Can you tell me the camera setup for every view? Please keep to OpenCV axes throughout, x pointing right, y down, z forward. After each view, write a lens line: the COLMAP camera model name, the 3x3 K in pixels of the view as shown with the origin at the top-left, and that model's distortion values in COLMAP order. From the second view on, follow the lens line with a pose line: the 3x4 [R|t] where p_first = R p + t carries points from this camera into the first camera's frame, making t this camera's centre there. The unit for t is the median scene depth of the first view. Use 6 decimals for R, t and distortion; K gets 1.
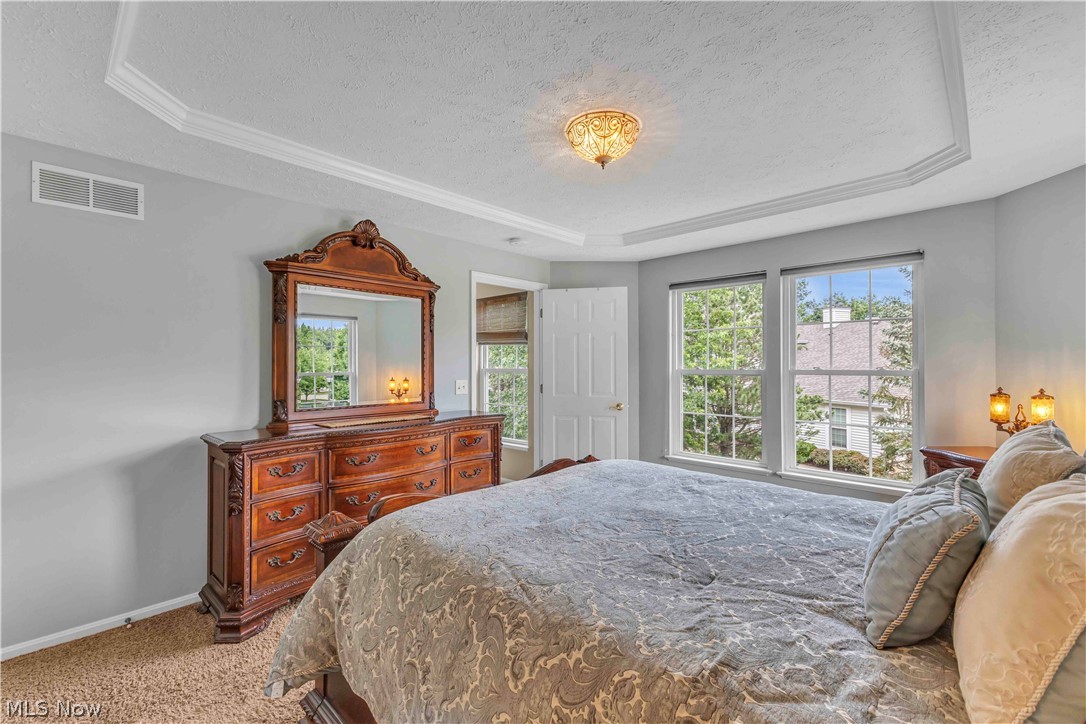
lens RADIAL K [[469.5, 0, 543.0], [0, 469.5, 362.0], [0, 0, 1]] dist [0.001470, 0.000161]
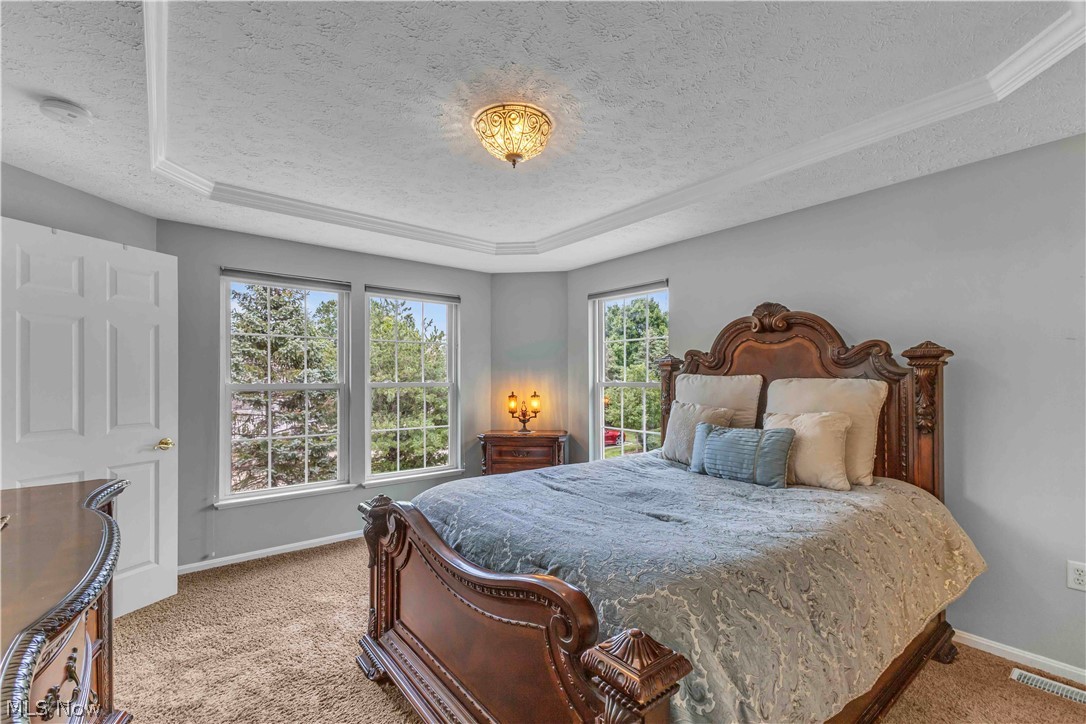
lens RADIAL K [[473.2, 0, 543.9], [0, 473.2, 372.0], [0, 0, 1]] dist [0.002302, 0.000043]
pose [[0.125982, 0.019046, 0.991850, -0.693946], [-0.003479, 0.999818, -0.018757, 0.016063], [-0.992026, -0.001088, 0.126026, 0.709709]]
